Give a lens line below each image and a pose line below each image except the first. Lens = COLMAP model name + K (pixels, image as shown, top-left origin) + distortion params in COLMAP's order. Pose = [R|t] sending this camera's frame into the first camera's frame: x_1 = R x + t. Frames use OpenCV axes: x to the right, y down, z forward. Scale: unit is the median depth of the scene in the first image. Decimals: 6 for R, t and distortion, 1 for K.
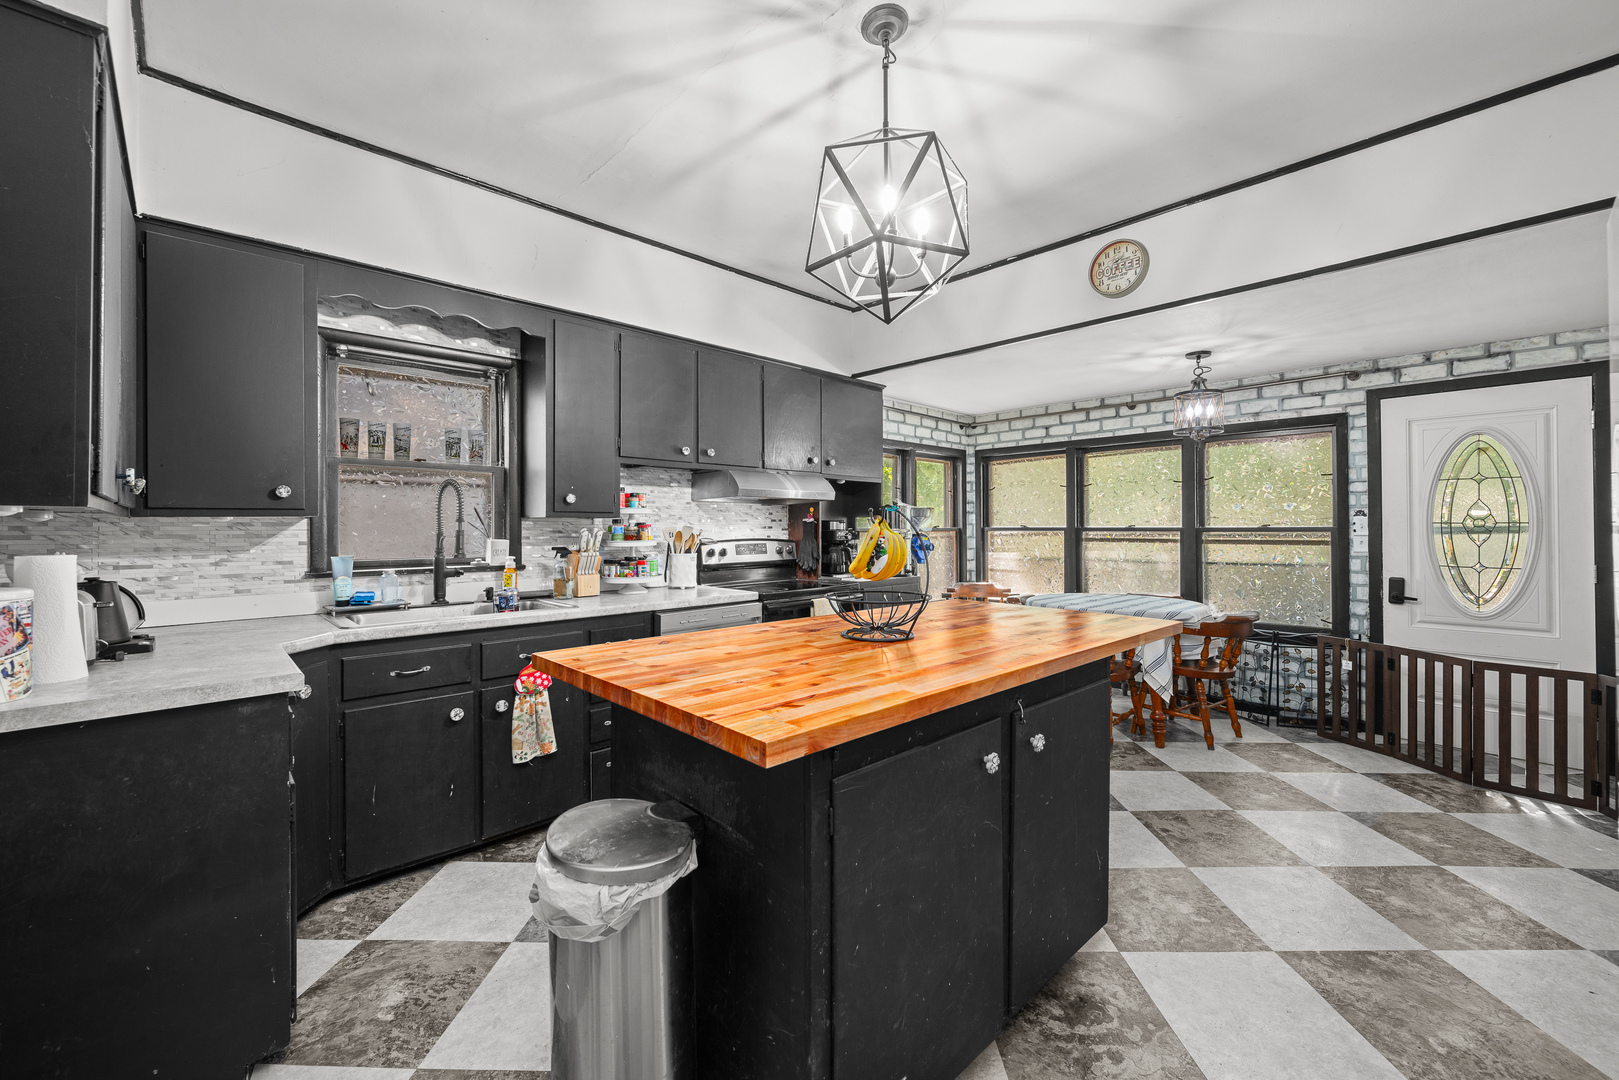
lens RADIAL K [[637.4, 0, 816.5], [0, 637.4, 524.2], [0, 0, 1]] dist [-0.002601, 0.000262]
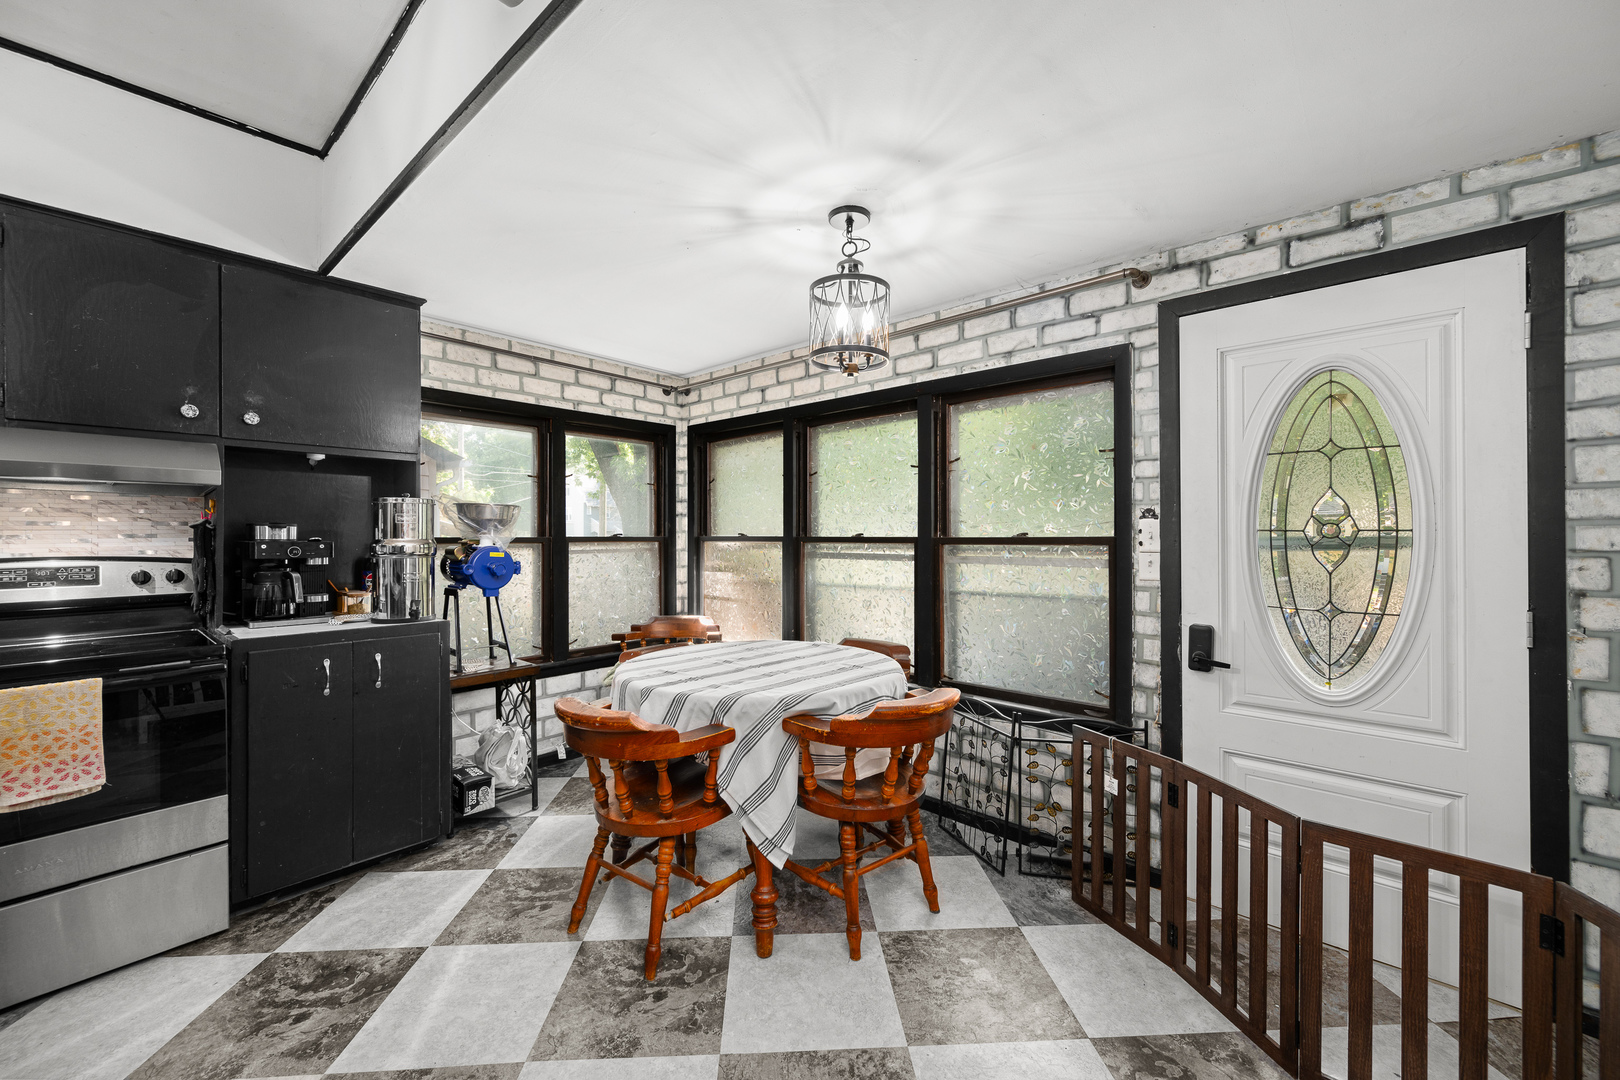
lens RADIAL K [[637.8, 0, 811.8], [0, 637.8, 534.8], [0, 0, 1]] dist [-0.002601, 0.000262]
pose [[0.996670, 0.001801, 0.081515, 0.508622], [-0.002154, 0.999989, 0.004242, 0.000453], [-0.081507, -0.004403, 0.996663, 0.450245]]
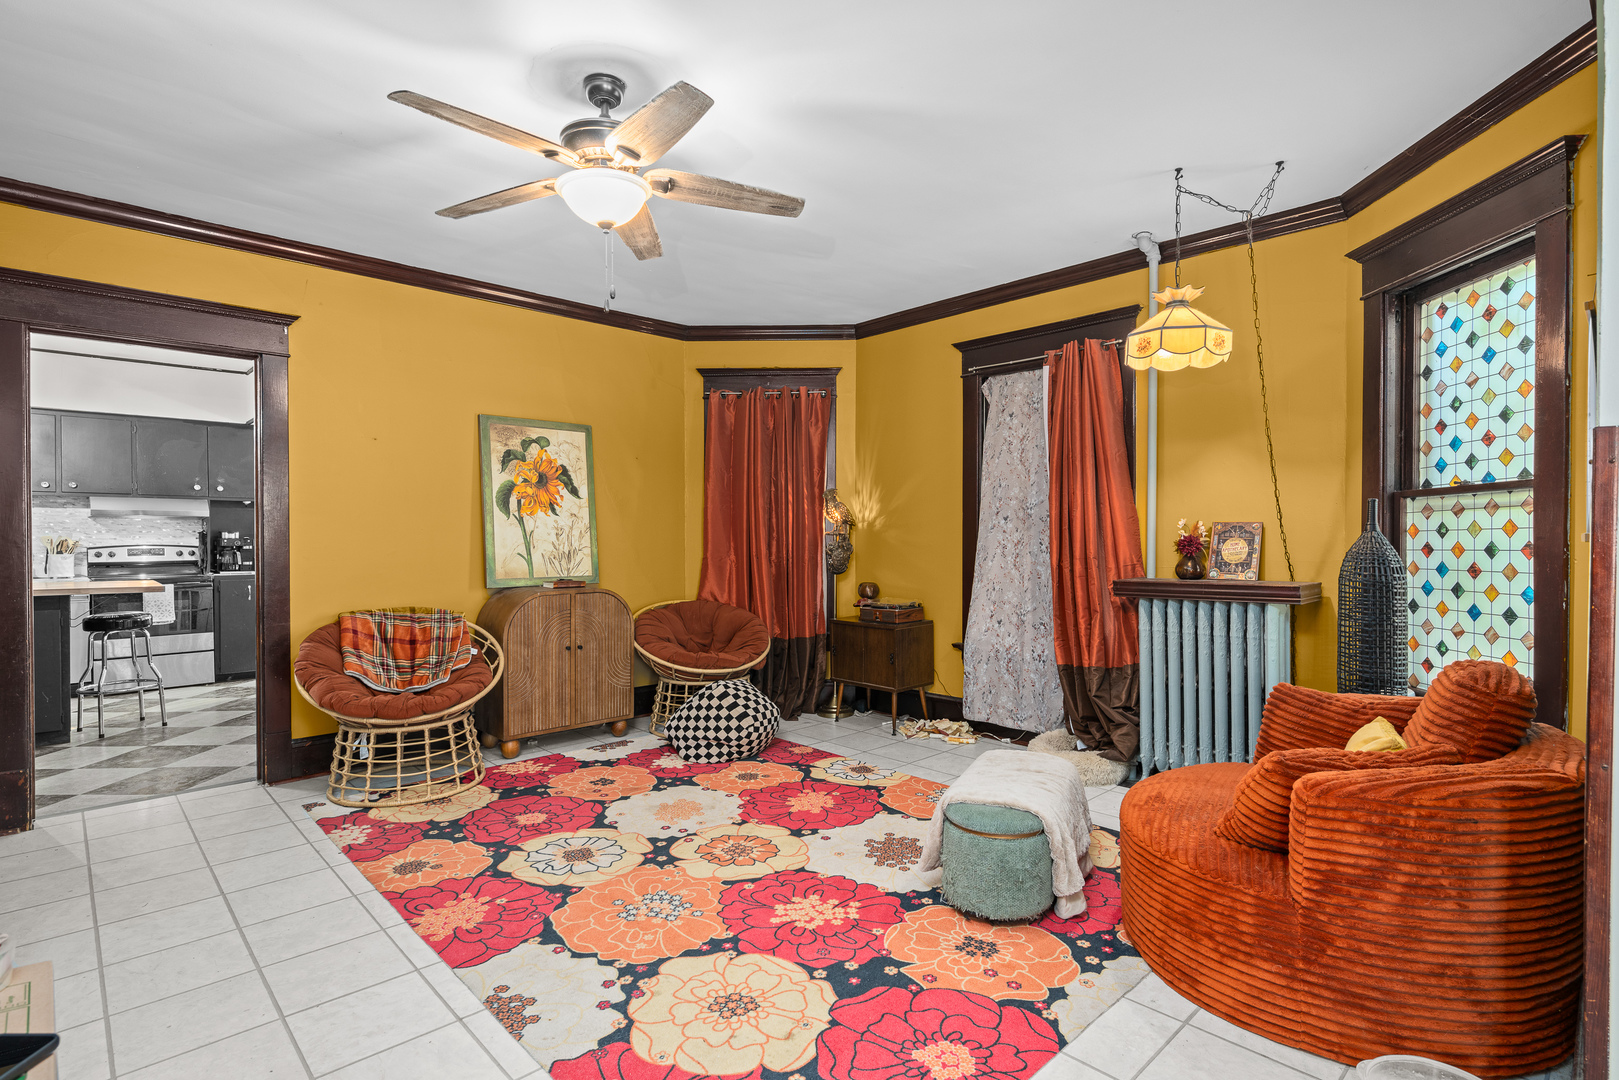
lens RADIAL K [[793.2, 0, 806.3], [0, 793.2, 547.0], [0, 0, 1]] dist [0.000829, -0.000019]
pose [[0.999999, 0.001038, -0.001085, 1.393959], [-0.001022, 0.999895, 0.014470, 0.001357], [0.001100, -0.014469, 0.999895, -0.751250]]
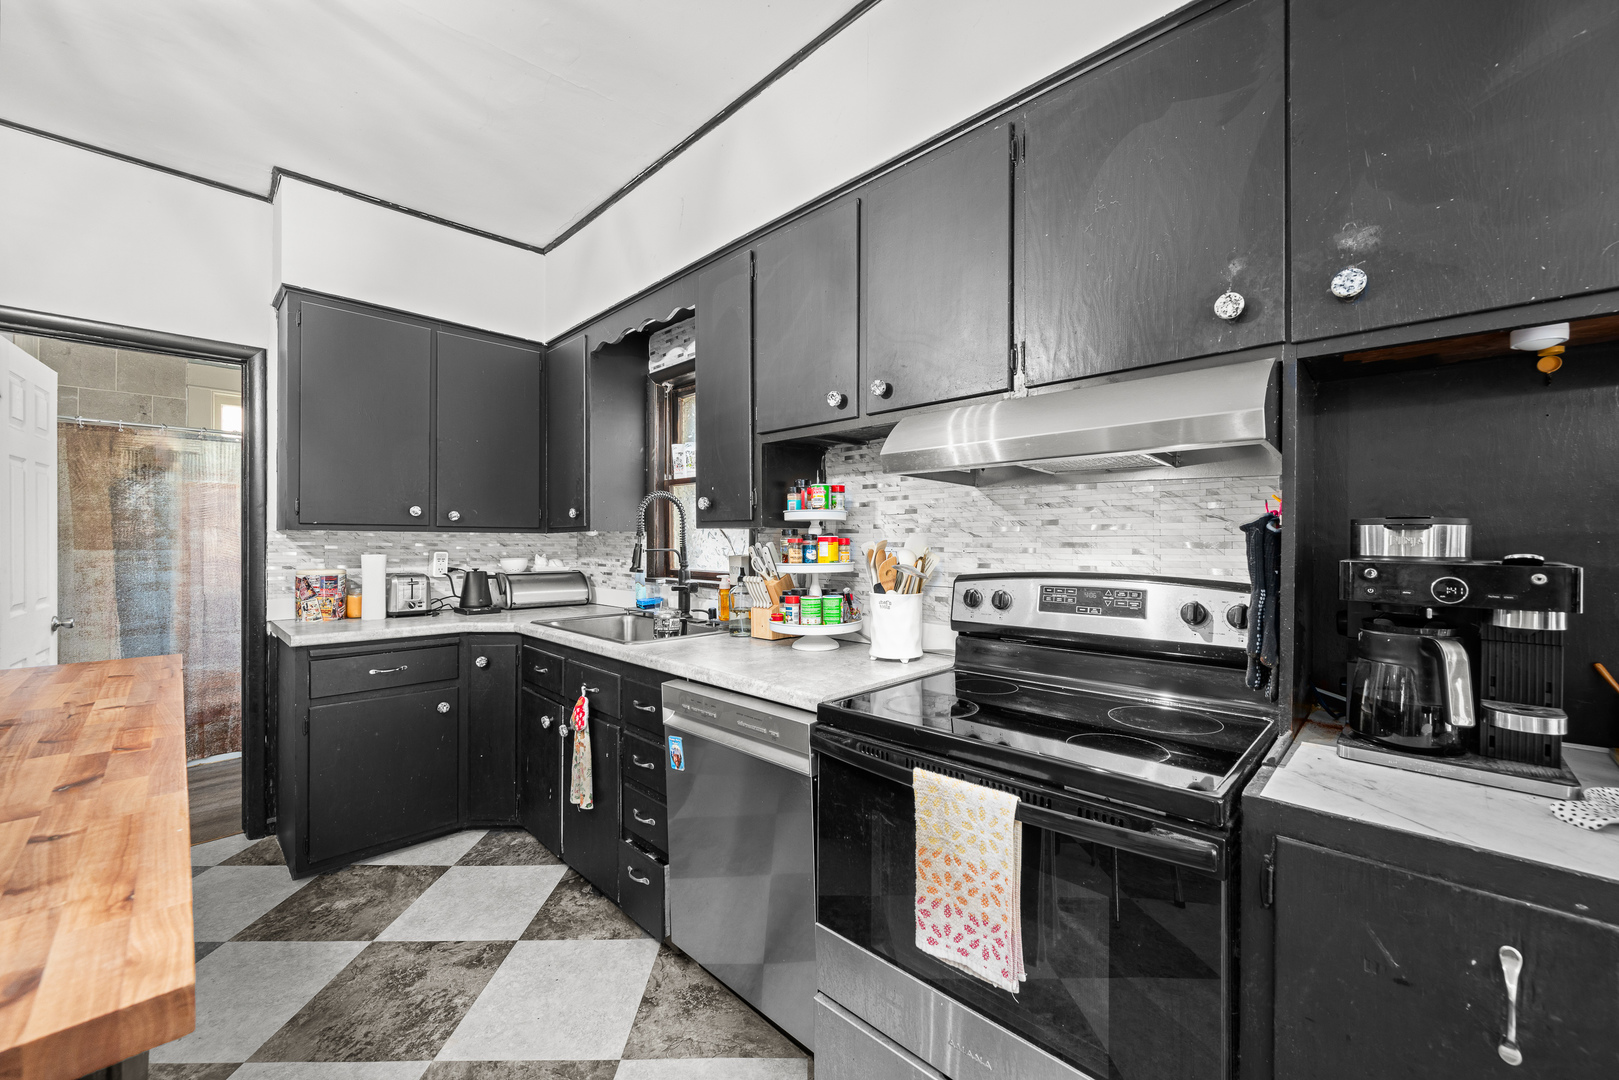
lens RADIAL K [[637.4, 0, 805.0], [0, 637.4, 538.7], [0, 0, 1]] dist [-0.002601, 0.000262]
pose [[0.021482, 0.004236, -0.999760, 0.291616], [0.004288, 0.999981, 0.004329, -0.000828], [0.999760, -0.004380, 0.021463, 0.860020]]
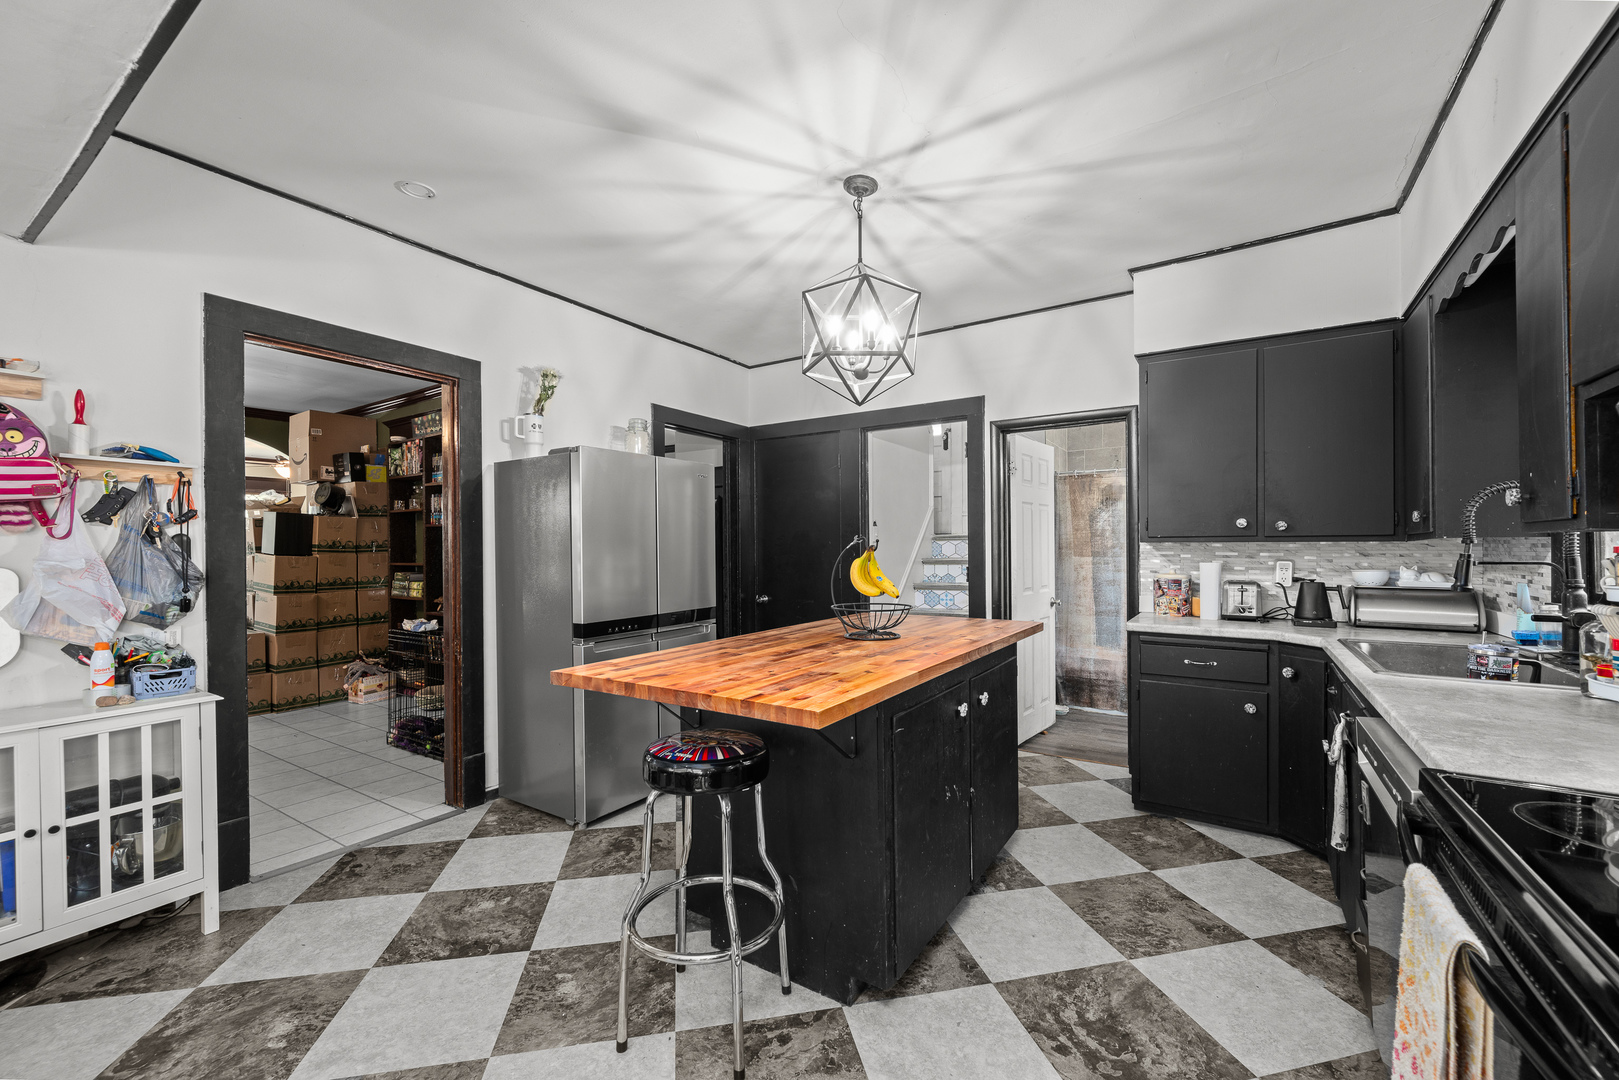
lens RADIAL K [[637.4, 0, 815.8], [0, 637.4, 548.4], [0, 0, 1]] dist [-0.002601, 0.000262]
pose [[-0.973250, 0.007651, -0.229620, 0.243779], [0.009558, 0.999928, -0.007192, 0.000869], [0.229548, -0.009195, -0.973254, 1.077614]]
